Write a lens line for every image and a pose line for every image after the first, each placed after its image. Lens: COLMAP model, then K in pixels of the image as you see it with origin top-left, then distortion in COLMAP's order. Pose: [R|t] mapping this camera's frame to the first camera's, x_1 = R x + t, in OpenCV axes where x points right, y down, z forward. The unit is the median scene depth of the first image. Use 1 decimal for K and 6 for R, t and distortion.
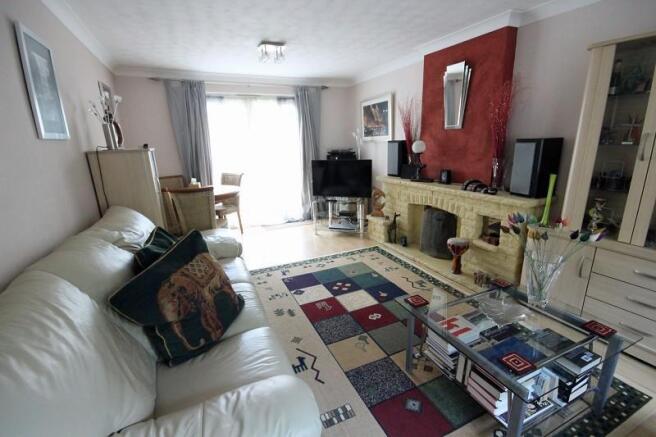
lens RADIAL K [[302.9, 0, 330.4], [0, 302.9, 217.2], [0, 0, 1]] dist [-0.000920, -0.003346]
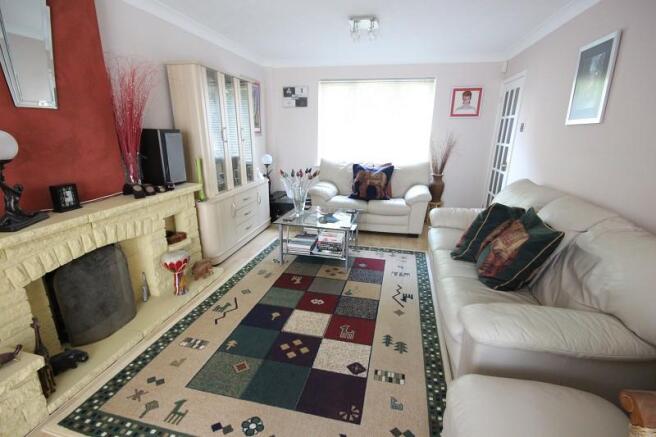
lens RADIAL K [[302.9, 0, 330.9], [0, 302.9, 219.2], [0, 0, 1]] dist [-0.000920, -0.003346]
pose [[-0.790087, -0.156352, 0.592719, -0.375943], [0.164247, 0.877572, 0.450433, -0.307724], [-0.590580, 0.453233, -0.667679, 1.271855]]
